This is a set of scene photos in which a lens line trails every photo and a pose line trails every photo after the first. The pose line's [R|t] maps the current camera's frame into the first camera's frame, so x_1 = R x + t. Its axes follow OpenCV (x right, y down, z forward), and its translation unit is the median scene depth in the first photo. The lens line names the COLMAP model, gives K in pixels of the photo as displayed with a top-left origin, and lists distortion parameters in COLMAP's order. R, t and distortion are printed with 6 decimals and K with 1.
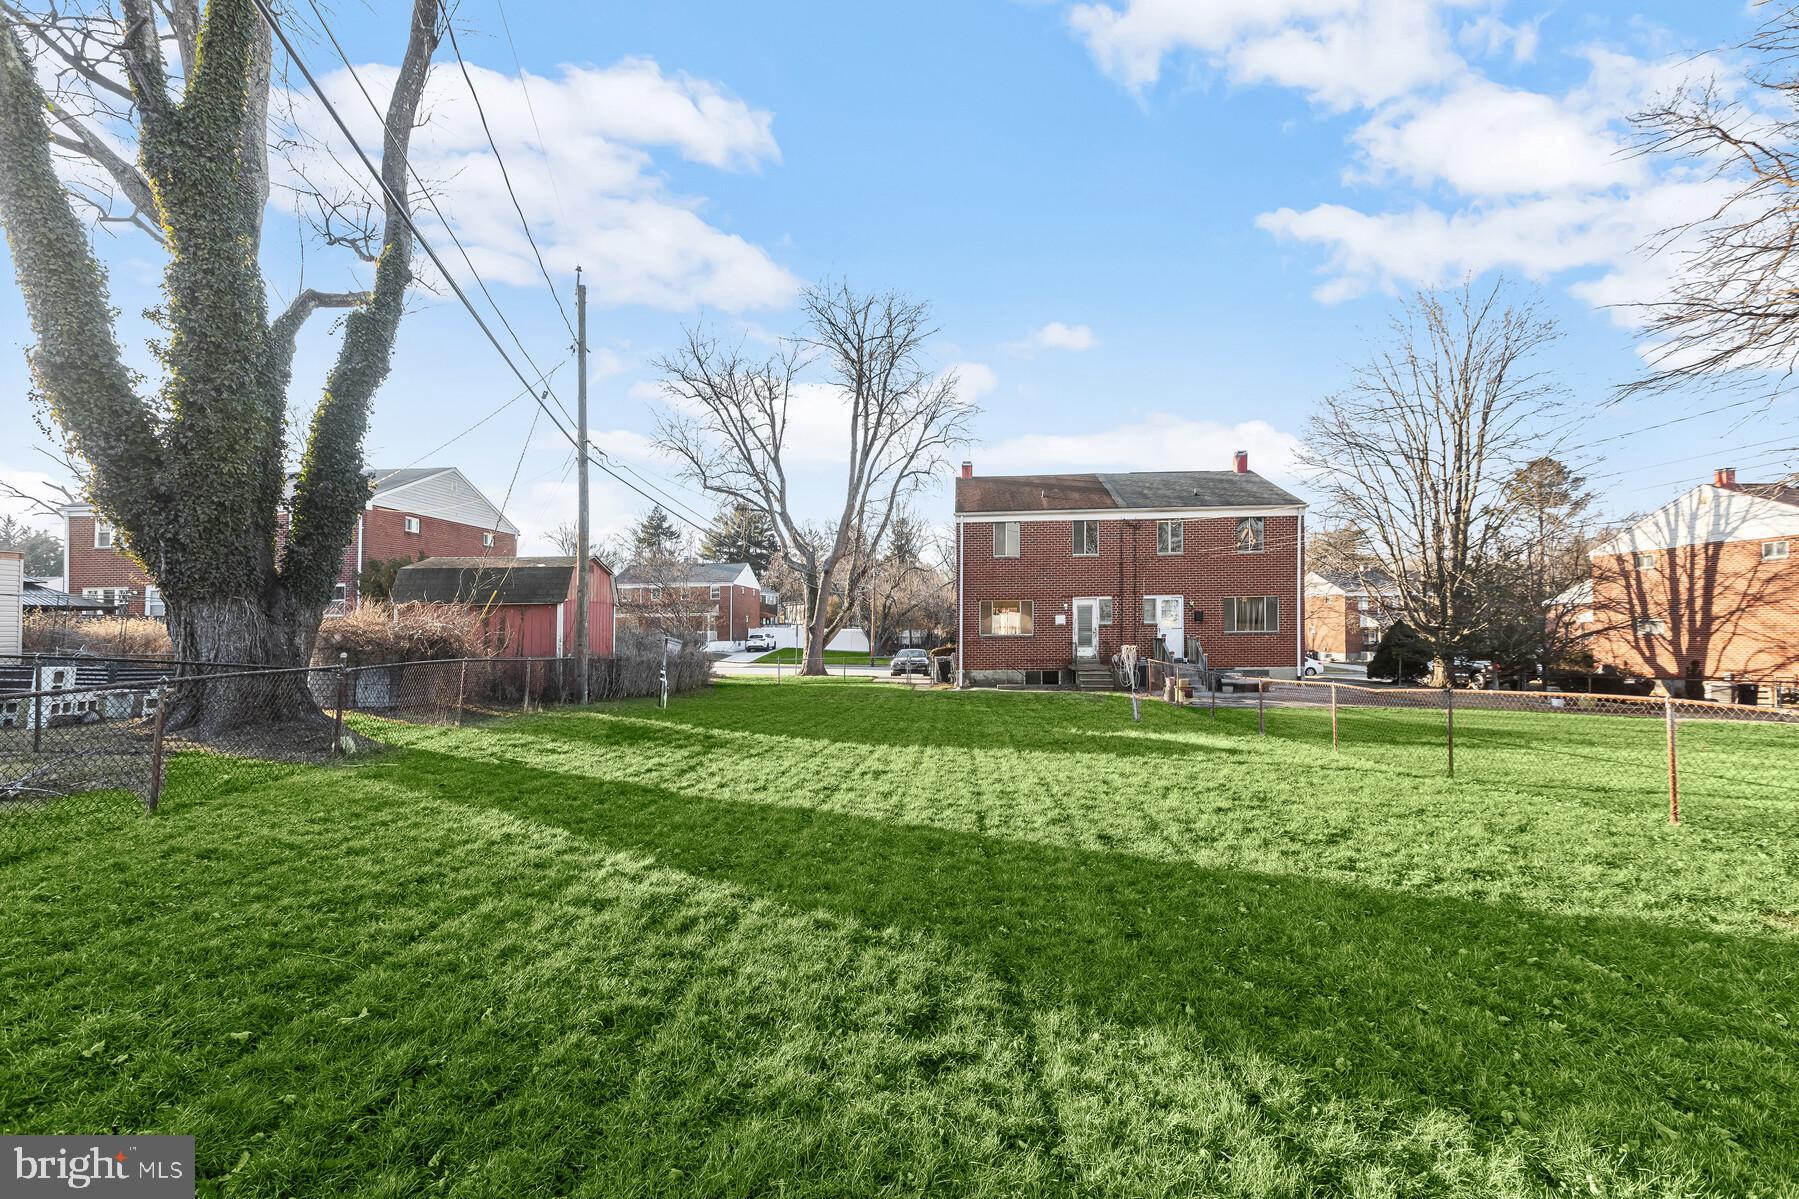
lens RADIAL K [[824.4, 0, 900.0], [0, 824.4, 606.8], [0, 0, 1]] dist [0.000894, 0.000016]
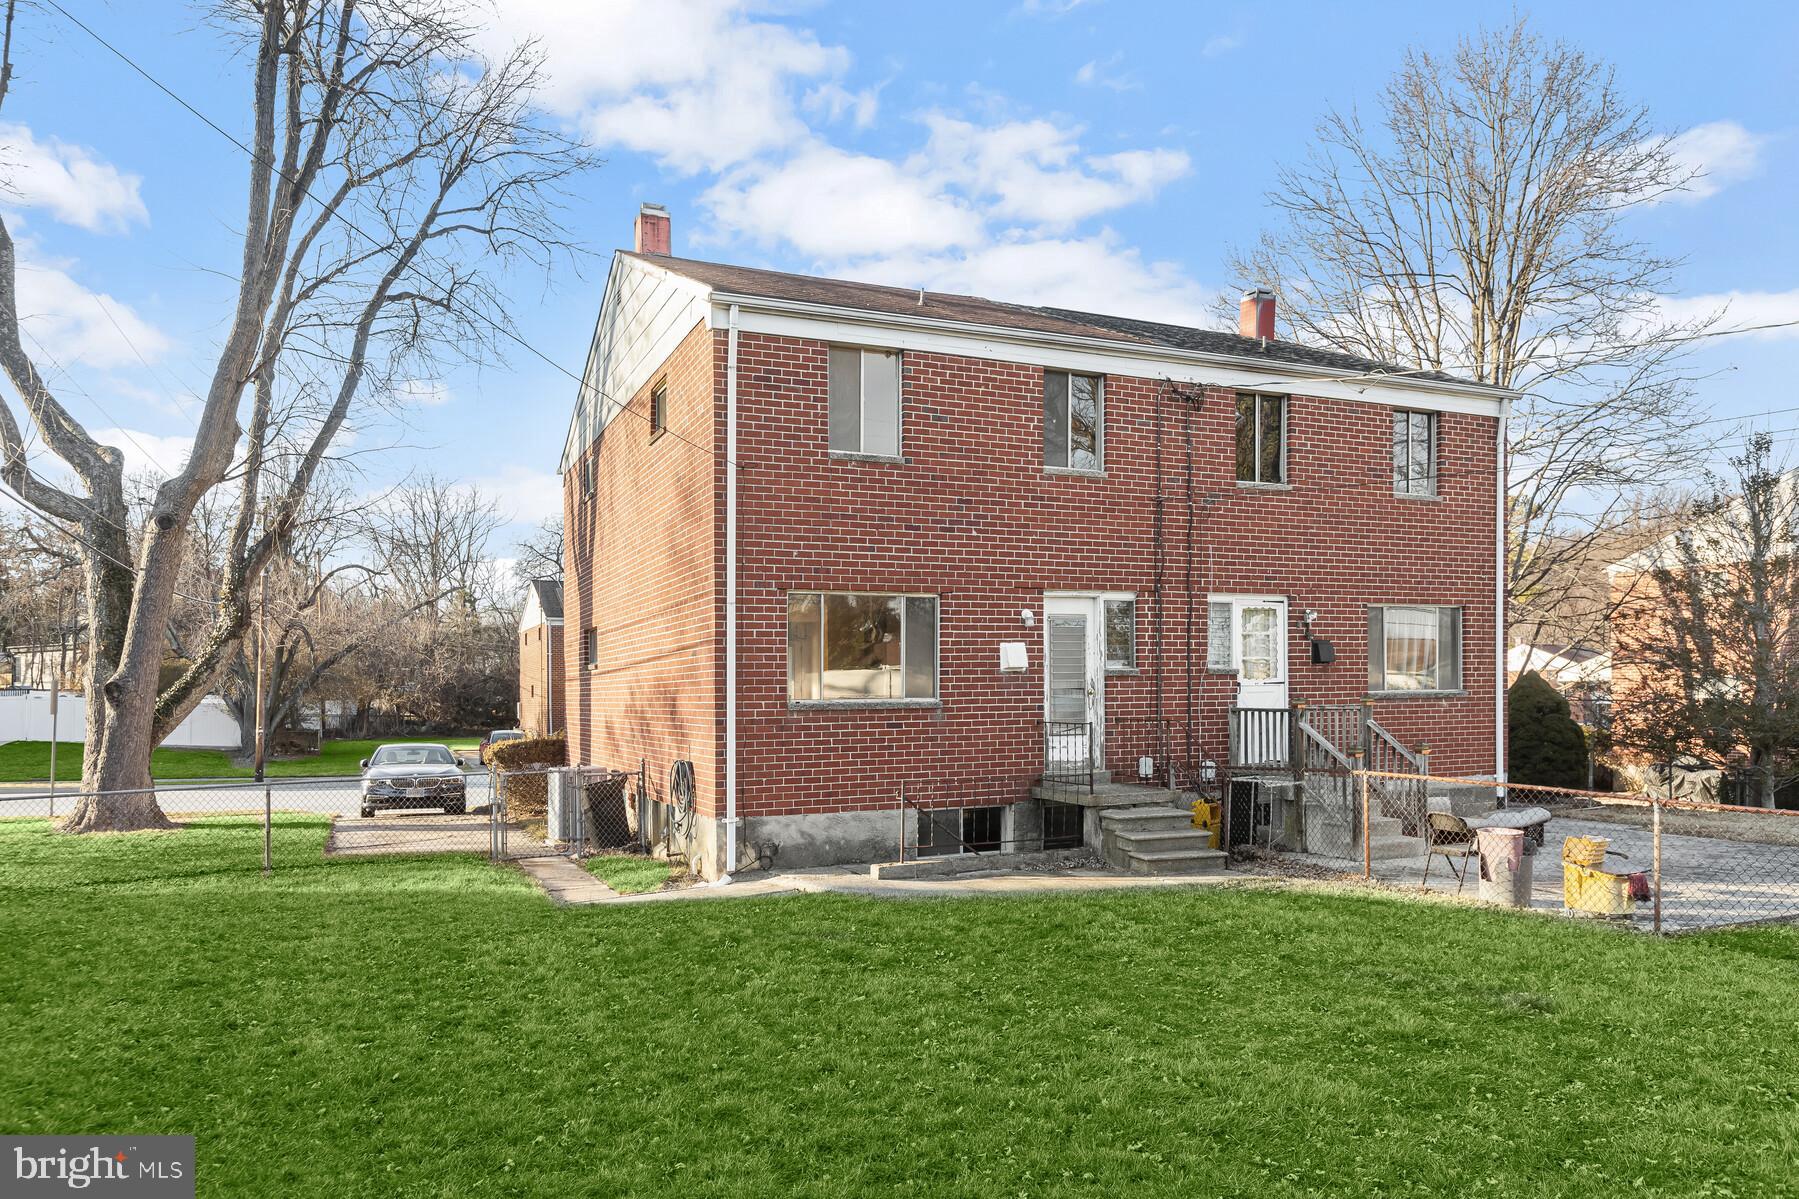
lens RADIAL K [[1240.9, 0, 908.0], [0, 1240.9, 704.6], [0, 0, 1]] dist [0.005365, 0.001303]
pose [[0.884878, -0.002653, 0.465815, -0.060477], [-0.010997, 0.999586, 0.026583, 0.016923], [-0.465693, -0.028645, 0.884483, 0.426841]]
